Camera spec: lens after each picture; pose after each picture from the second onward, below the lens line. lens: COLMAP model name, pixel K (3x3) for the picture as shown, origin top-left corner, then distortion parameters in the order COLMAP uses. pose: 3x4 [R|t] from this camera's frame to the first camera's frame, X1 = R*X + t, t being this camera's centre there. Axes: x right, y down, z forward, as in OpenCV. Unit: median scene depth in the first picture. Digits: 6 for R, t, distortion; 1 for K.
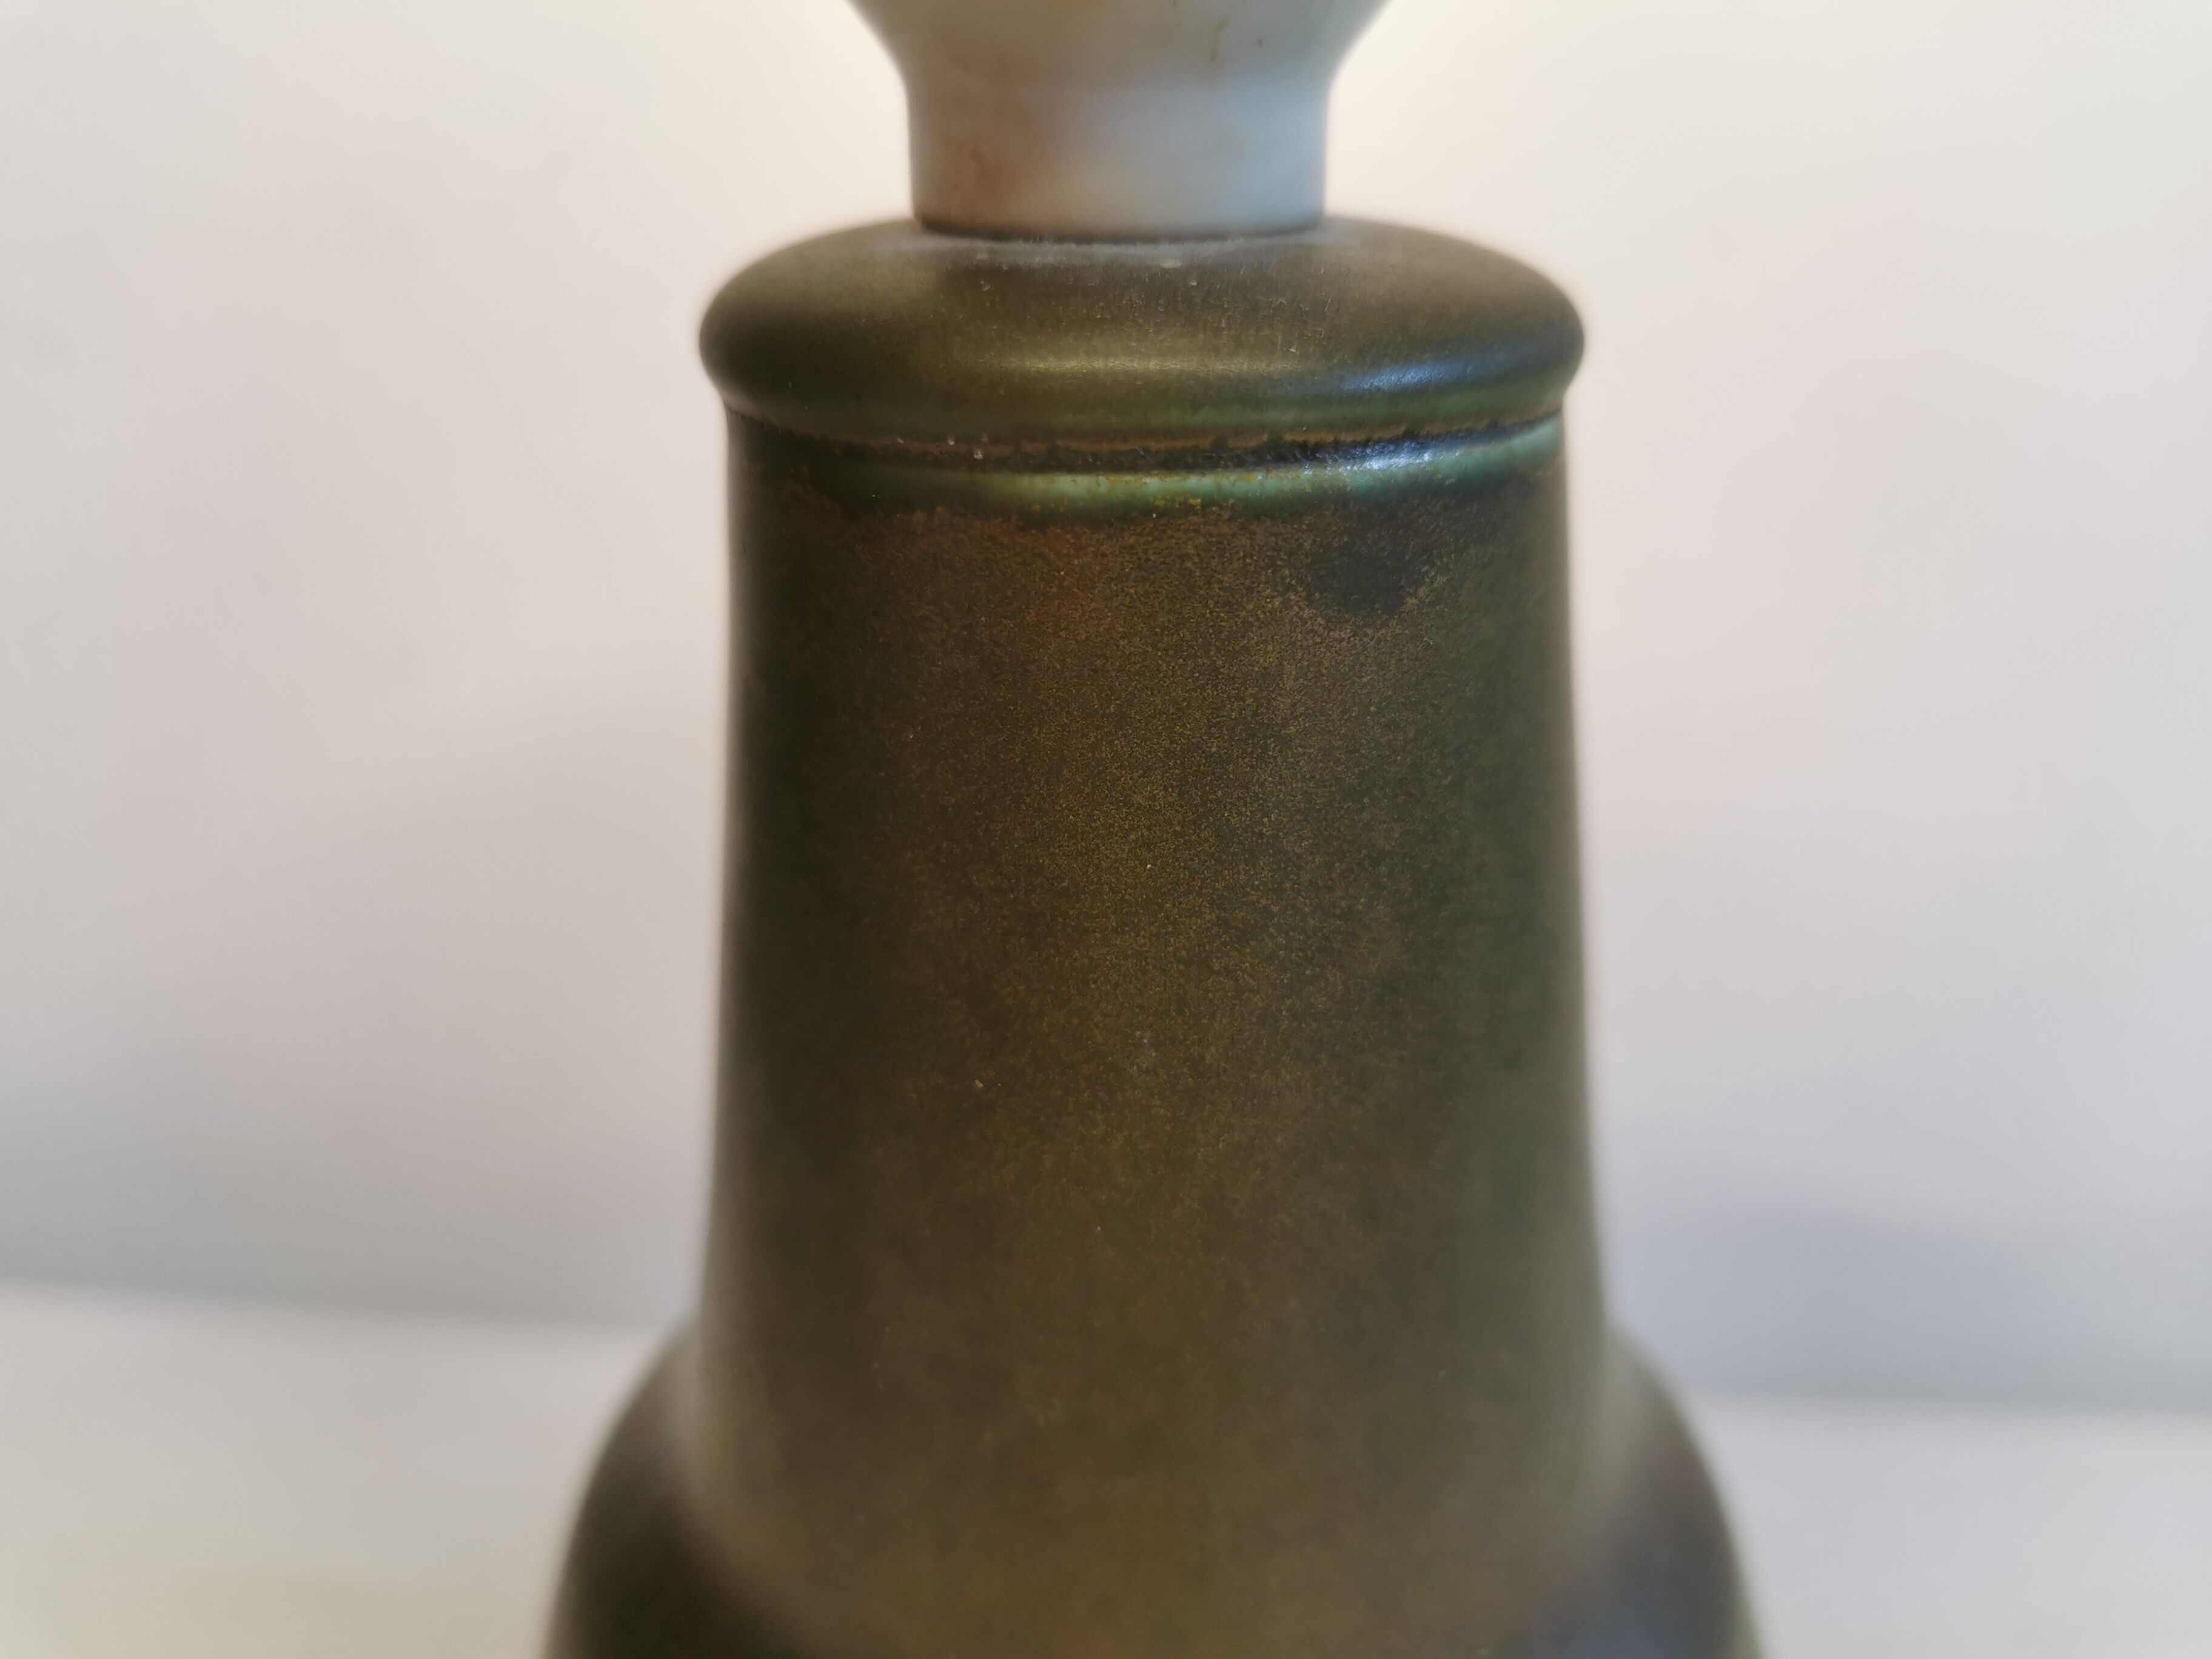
lens RADIAL K [[1750.5, 0, 1084.0], [0, 1750.5, 745.0], [0, 0, 1]] dist [-0.066762, 0.045239]
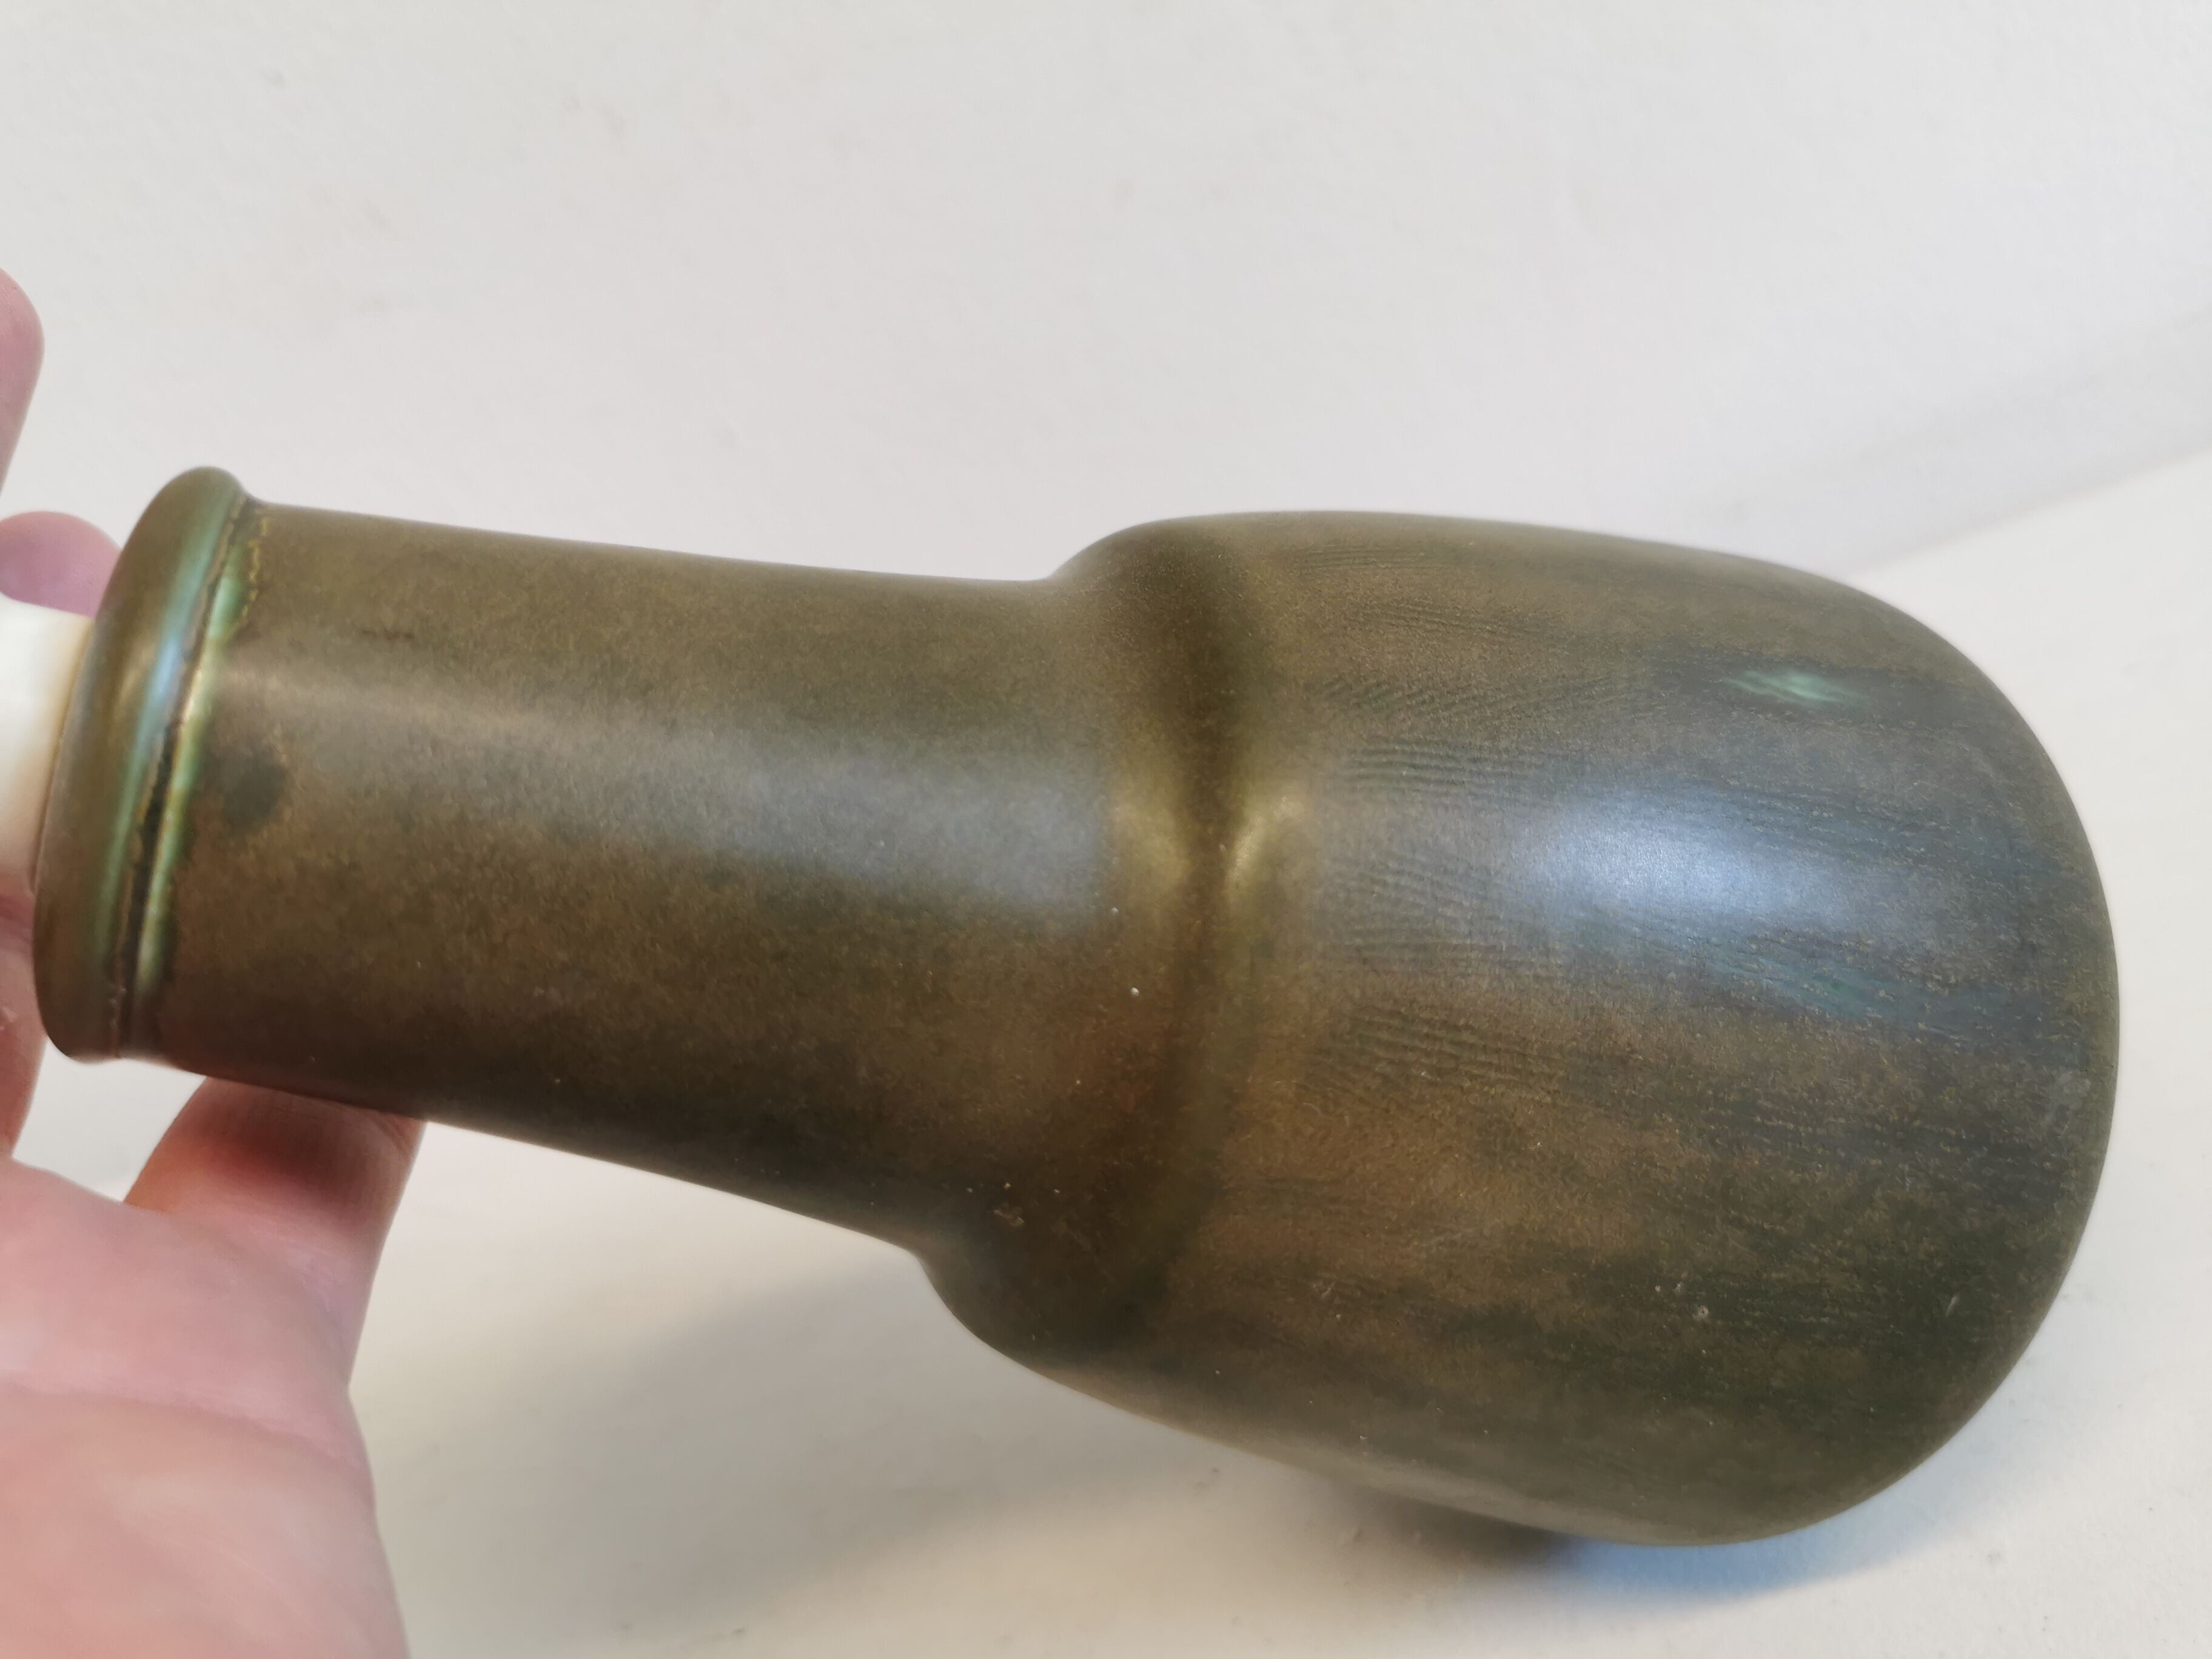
lens RADIAL K [[1750.5, 0, 1104.6], [0, 1750.5, 821.0], [0, 0, 1]] dist [-0.066762, 0.045239]
pose [[0.339418, -0.893214, -0.294897, 0.776344], [0.939937, 0.334146, 0.069744, 0.471058], [0.036243, -0.300857, 0.952980, -0.385237]]
